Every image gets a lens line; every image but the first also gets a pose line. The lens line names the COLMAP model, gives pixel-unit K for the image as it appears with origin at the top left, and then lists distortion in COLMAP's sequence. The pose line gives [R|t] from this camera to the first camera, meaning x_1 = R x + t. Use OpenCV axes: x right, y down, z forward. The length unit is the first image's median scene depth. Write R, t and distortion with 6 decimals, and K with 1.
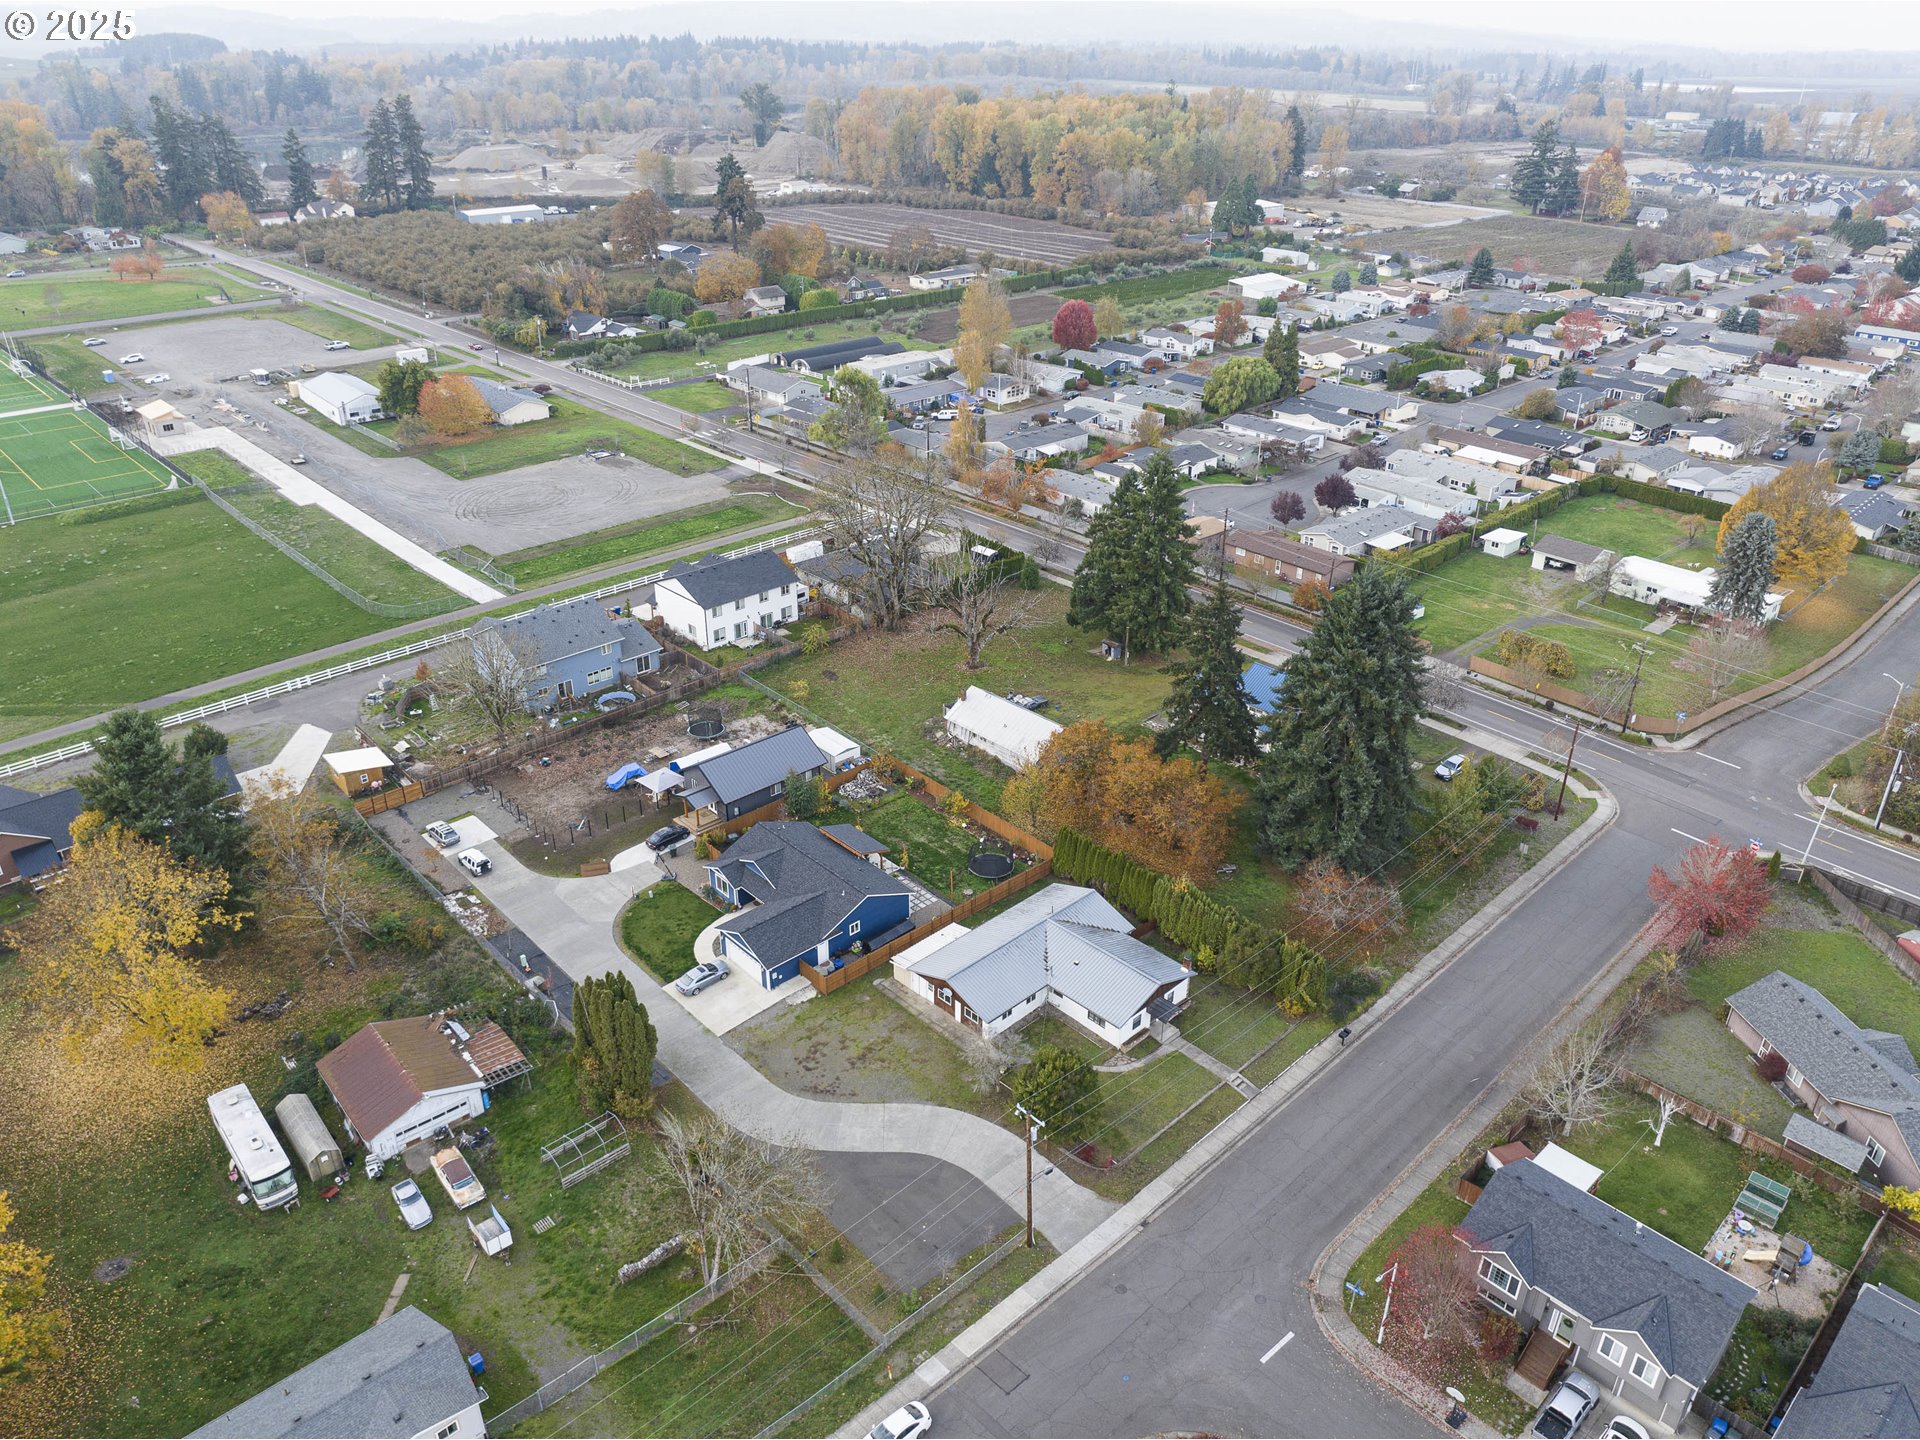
lens RADIAL K [[1355.1, 0, 972.9], [0, 1355.1, 708.4], [0, 0, 1]] dist [-0.034616, -0.003550]
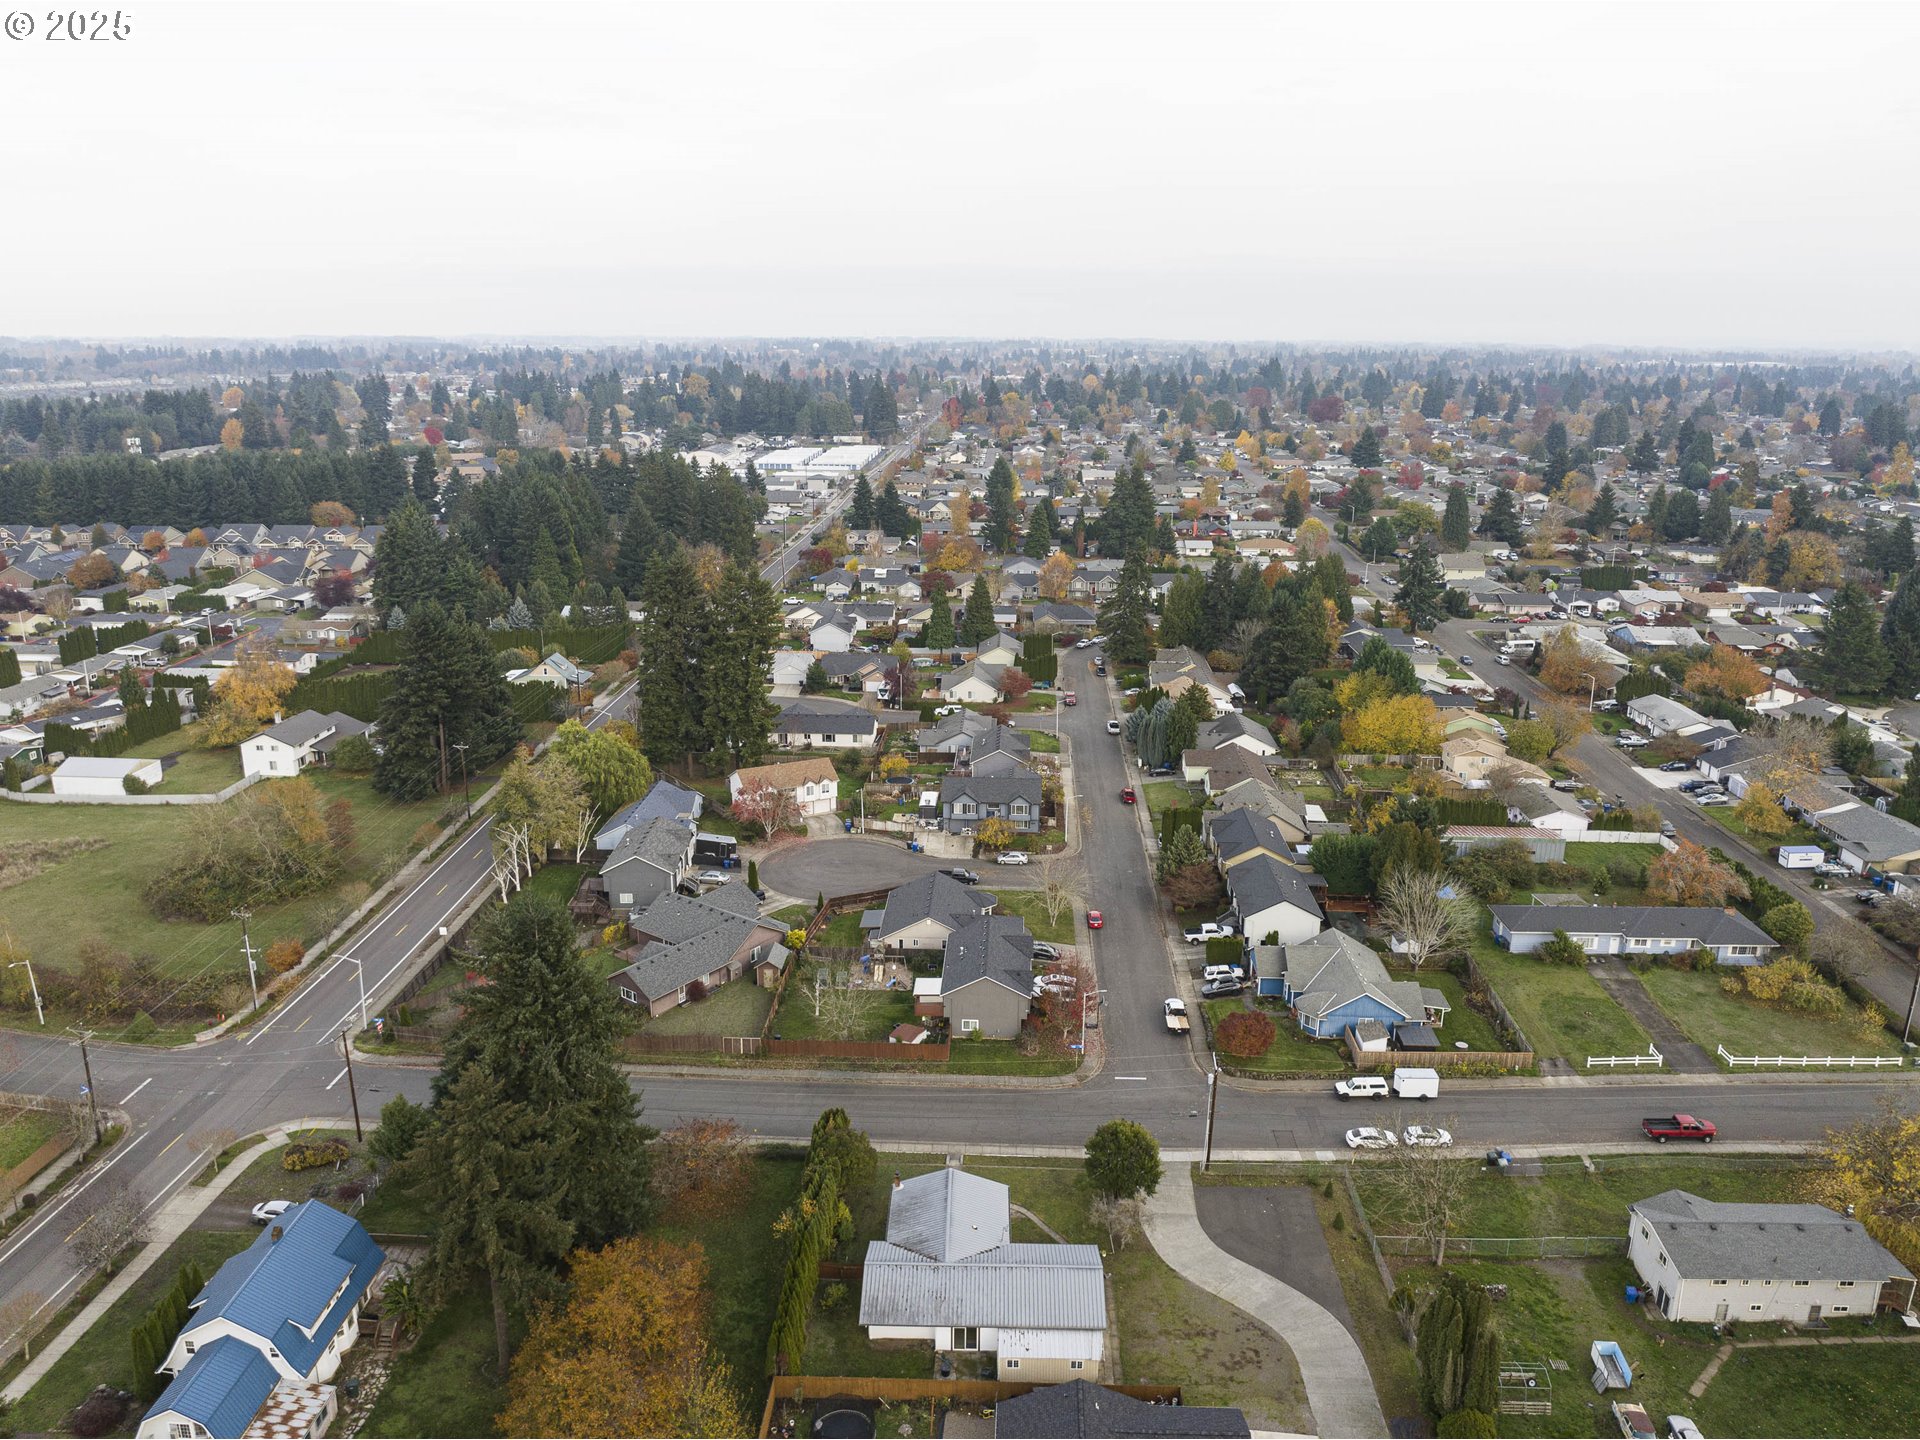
lens RADIAL K [[1355.1, 0, 972.9], [0, 1355.1, 708.4], [0, 0, 1]] dist [-0.034616, -0.003550]
pose [[-0.697447, -0.205004, 0.686689, -0.313328], [0.310546, 0.777113, 0.547410, -0.386751], [-0.645856, 0.595037, -0.478331, 0.759994]]
